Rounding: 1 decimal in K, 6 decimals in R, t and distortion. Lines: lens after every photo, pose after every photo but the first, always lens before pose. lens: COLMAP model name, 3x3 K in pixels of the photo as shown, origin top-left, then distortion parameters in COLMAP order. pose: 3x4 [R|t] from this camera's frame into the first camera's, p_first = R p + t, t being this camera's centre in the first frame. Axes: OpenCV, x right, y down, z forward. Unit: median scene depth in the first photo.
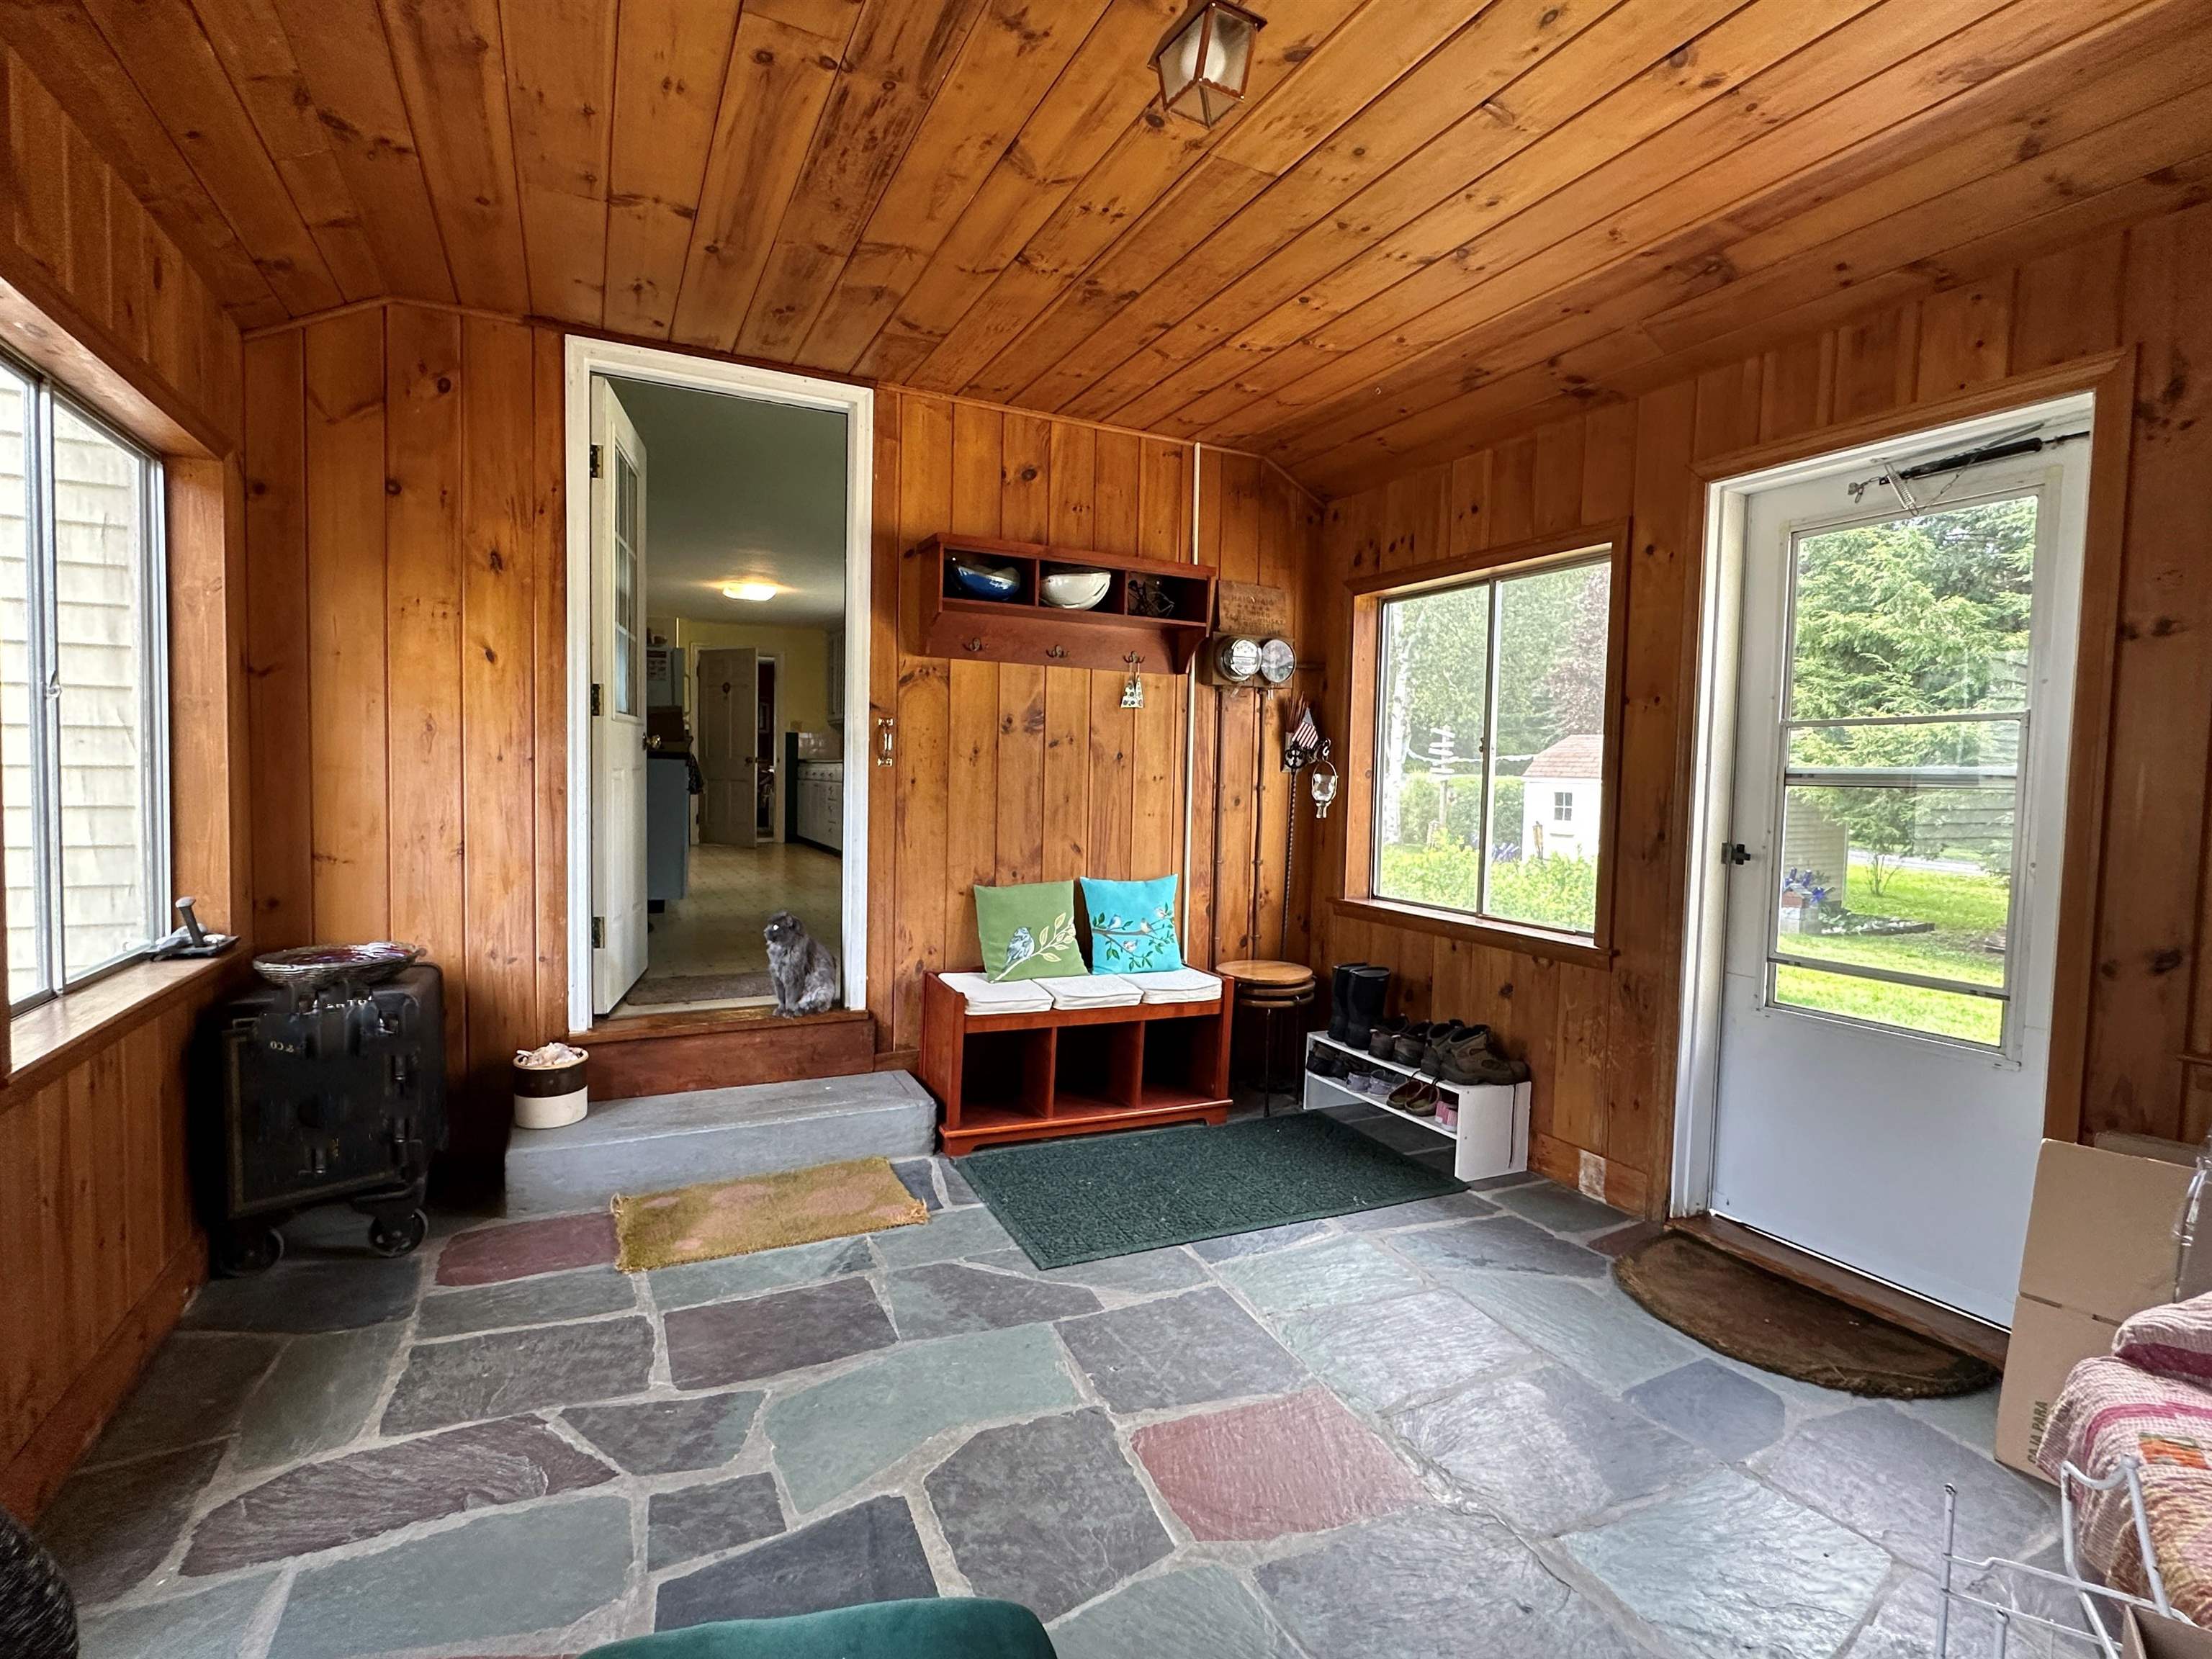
lens RADIAL K [[1055.0, 0, 1105.4], [0, 1055.0, 823.0], [0, 0, 1]] dist [-0.002463, -0.000513]
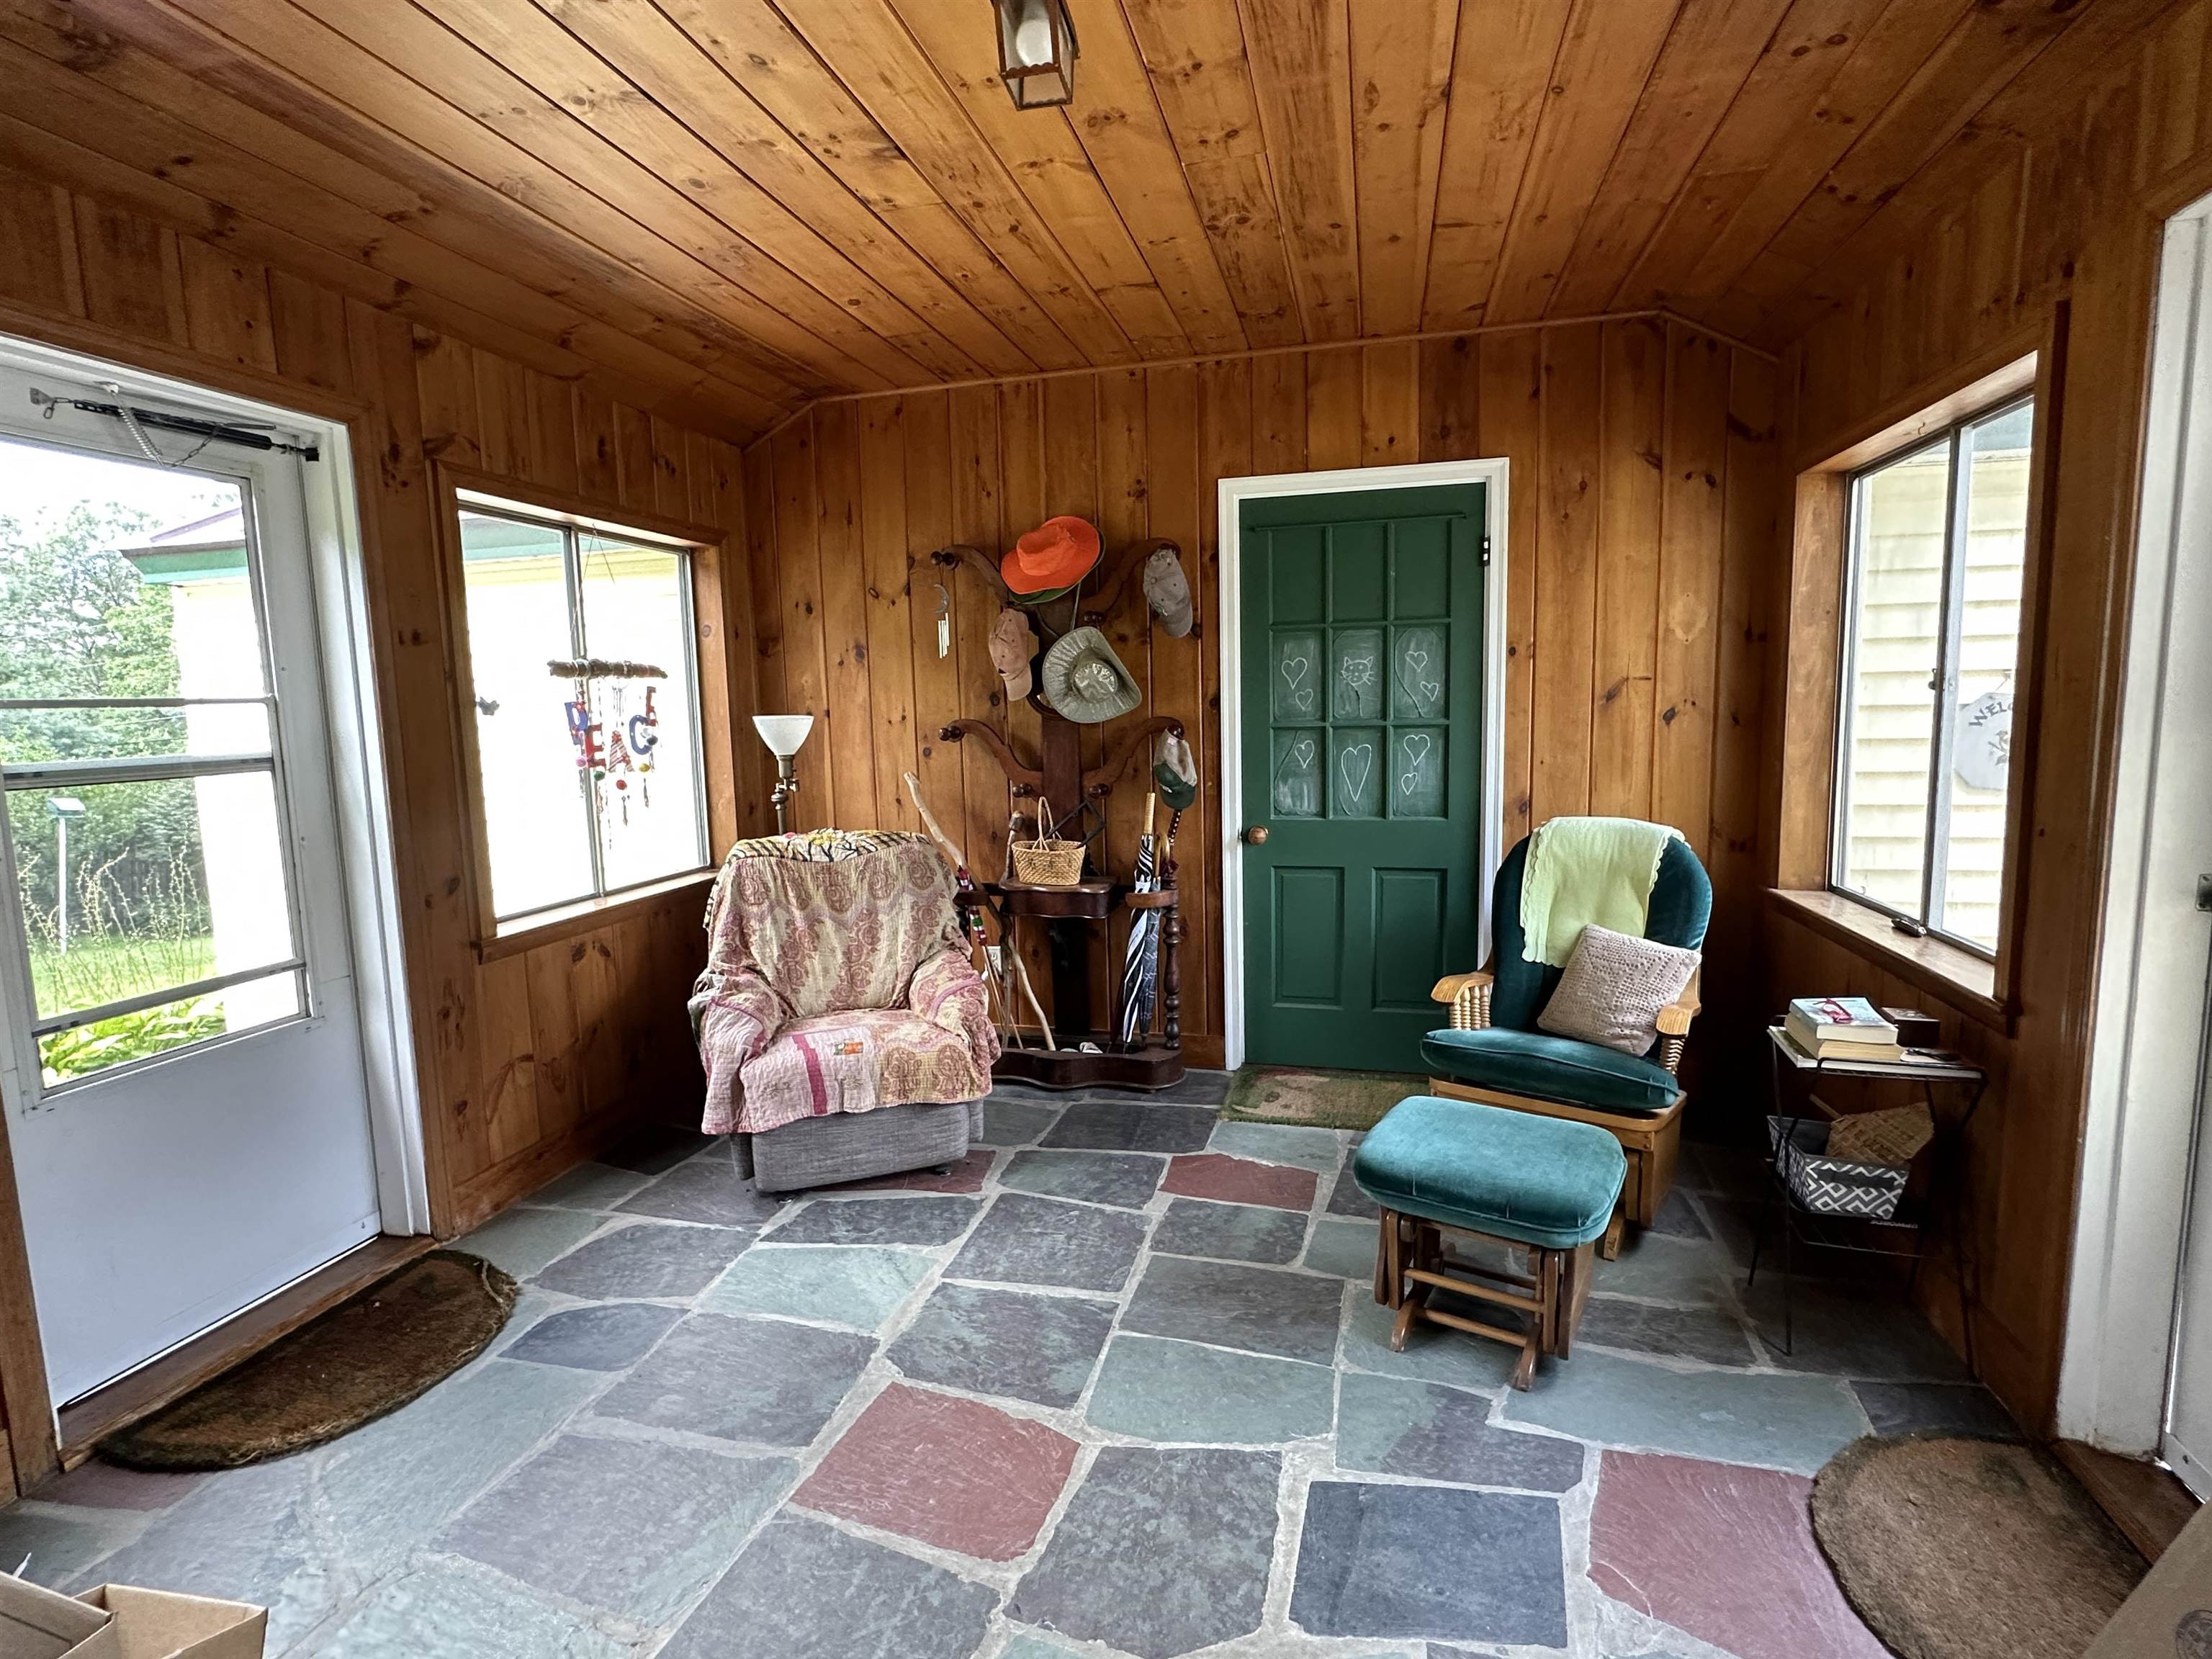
lens RADIAL K [[1055.0, 0, 1105.5], [0, 1055.0, 829.9], [0, 0, 1]] dist [-0.002463, -0.000513]
pose [[-0.758604, -0.079446, 0.646690, -0.509387], [0.043331, 0.984189, 0.171737, -0.135310], [-0.650110, 0.158302, -0.743168, 1.426538]]
